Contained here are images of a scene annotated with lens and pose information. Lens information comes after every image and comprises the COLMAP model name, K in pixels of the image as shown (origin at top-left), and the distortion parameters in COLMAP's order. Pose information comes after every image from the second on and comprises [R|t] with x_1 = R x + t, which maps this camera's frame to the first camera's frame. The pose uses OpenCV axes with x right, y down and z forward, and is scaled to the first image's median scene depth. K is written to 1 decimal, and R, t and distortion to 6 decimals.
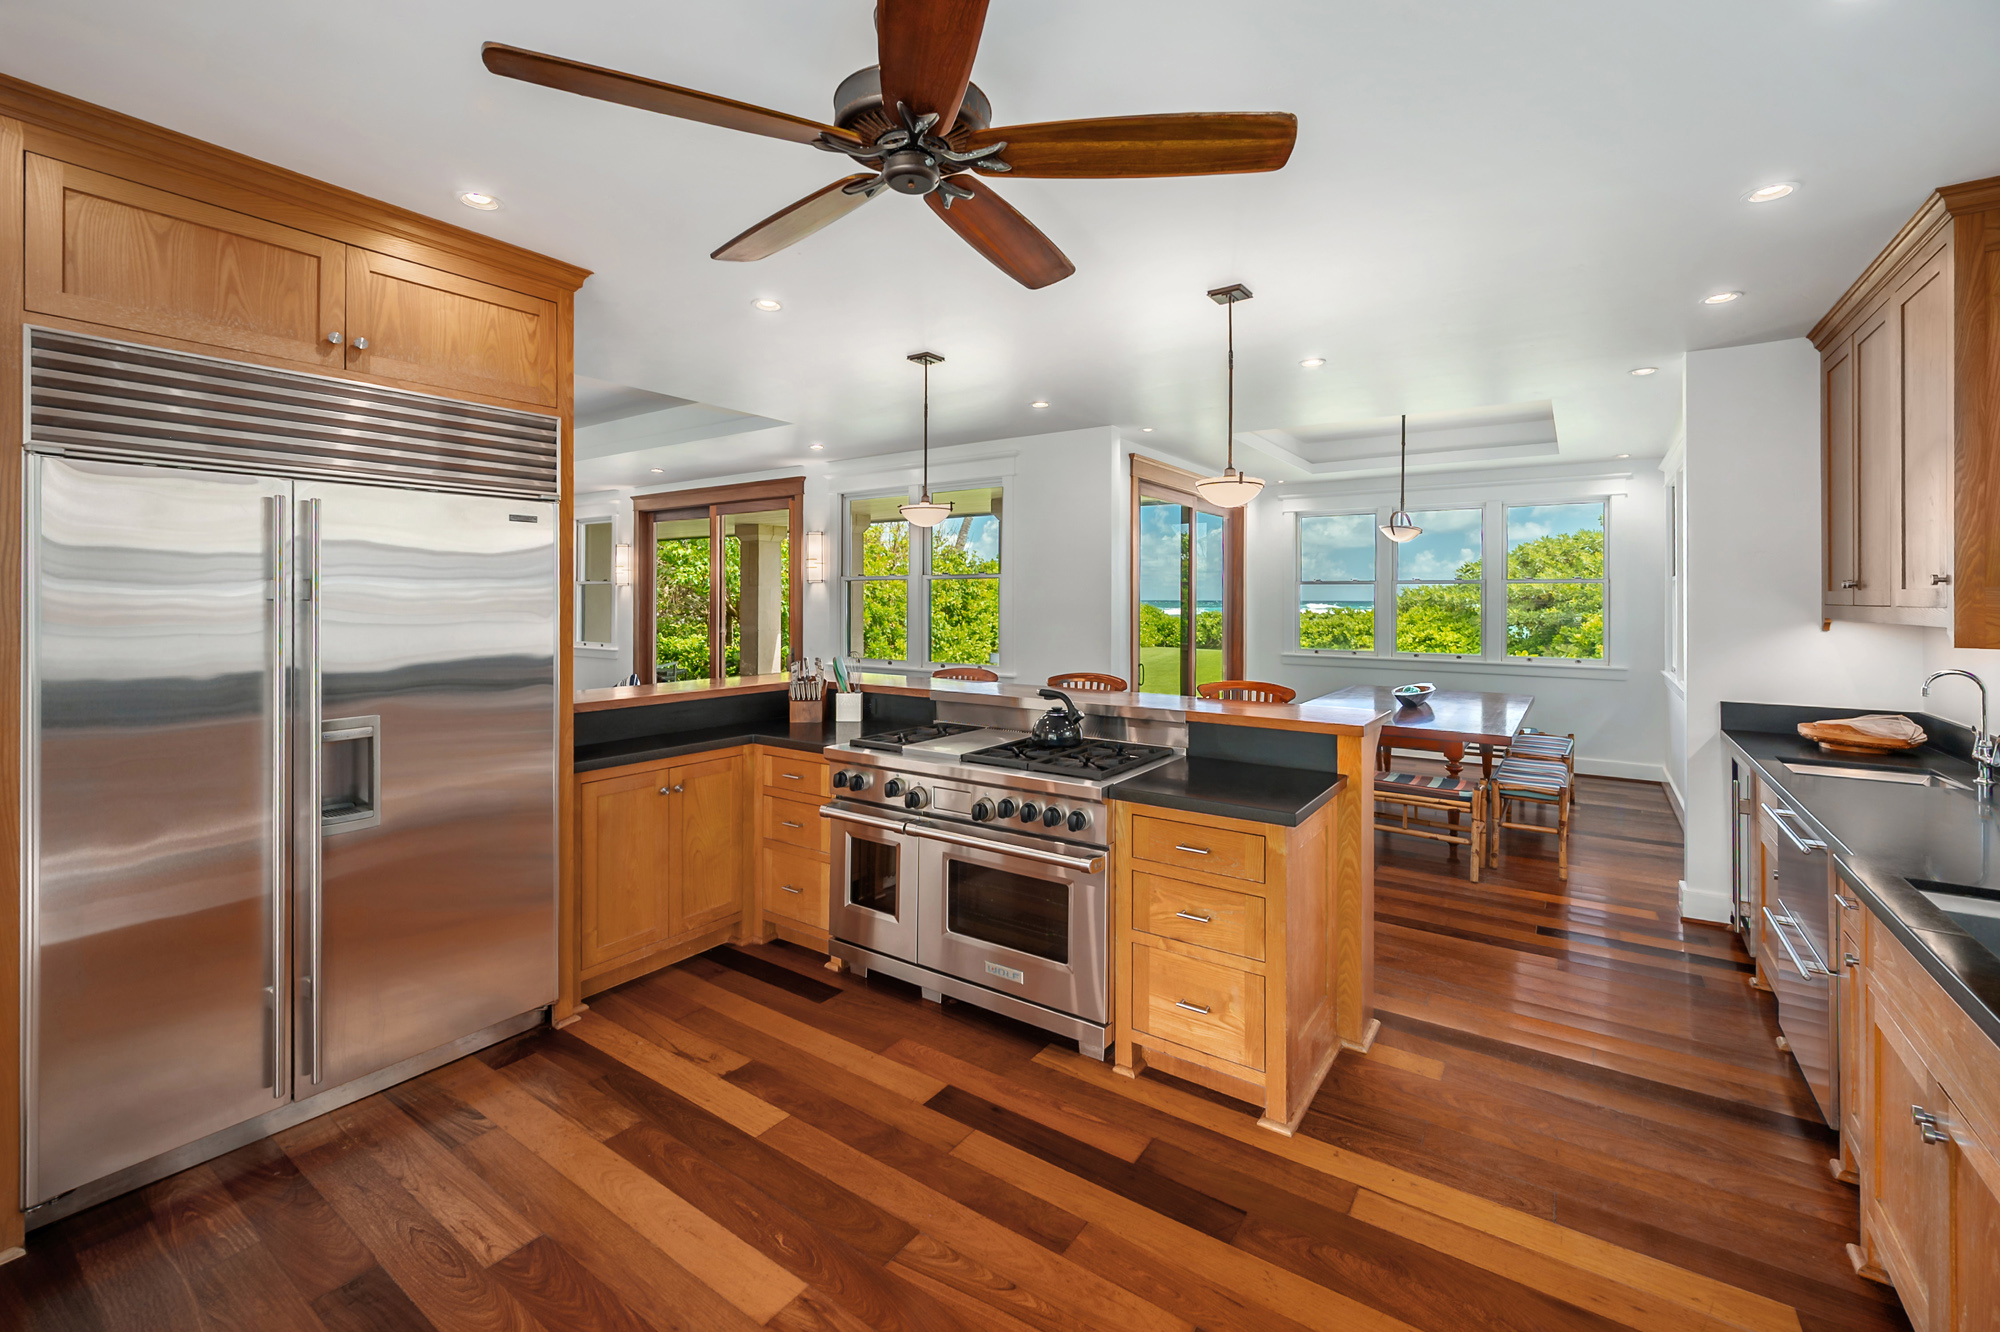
lens RADIAL K [[741.5, 0, 997.7], [0, 741.5, 594.4], [0, 0, 1]] dist [0.000149, 0.000000]
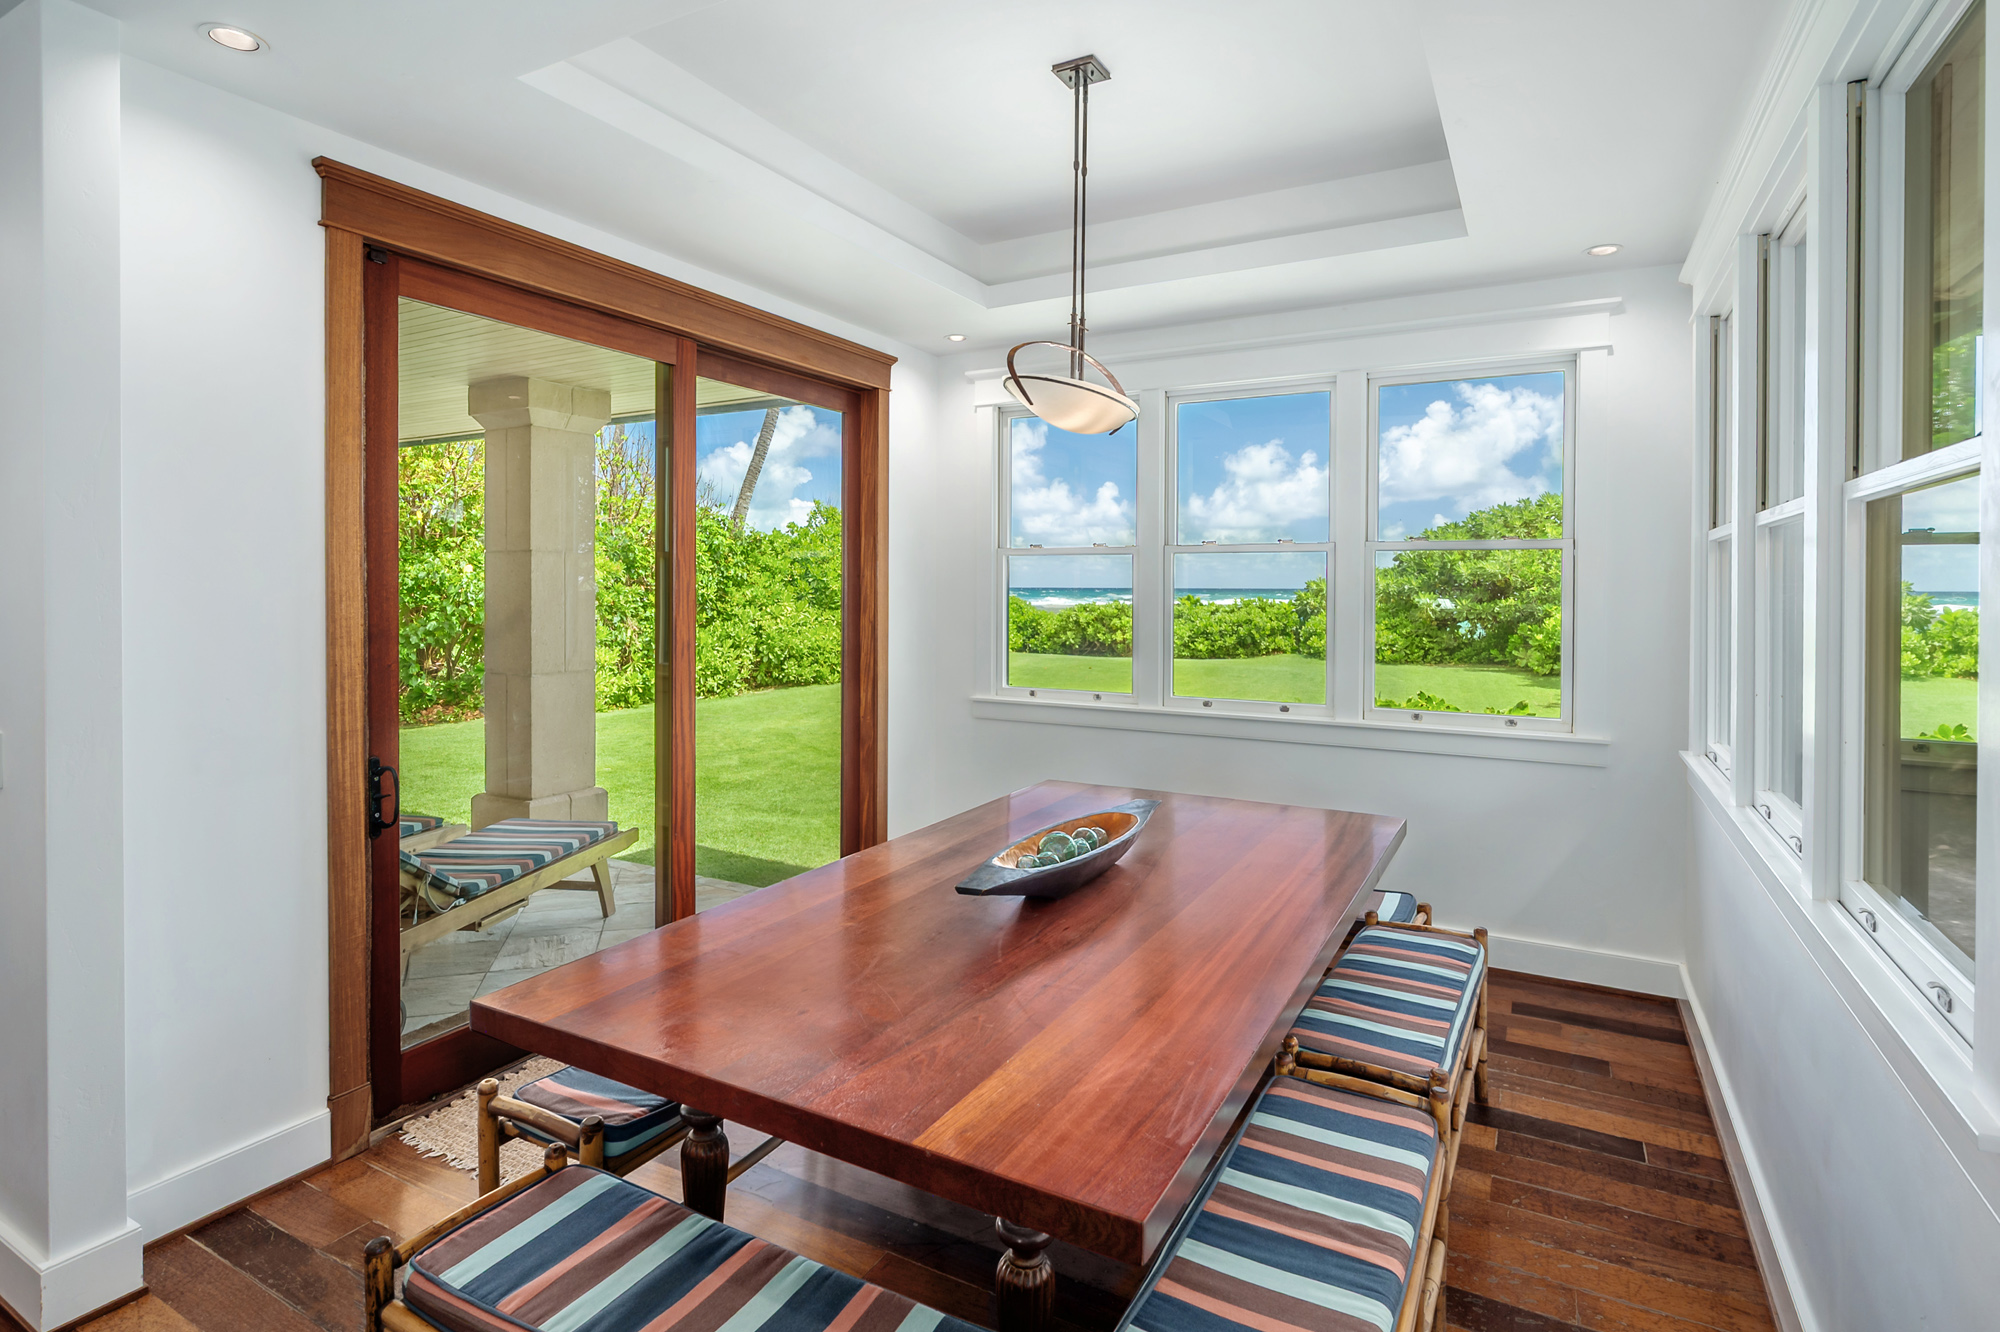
lens RADIAL K [[995.7, 0, 996.2], [0, 995.7, 583.7], [0, 0, 1]] dist [0.000901, 0.000276]
pose [[0.987247, 0.000382, 0.159195, 0.094053], [-0.001029, 0.999992, 0.003986, 0.000679], [-0.159192, -0.004099, 0.987239, 0.112892]]
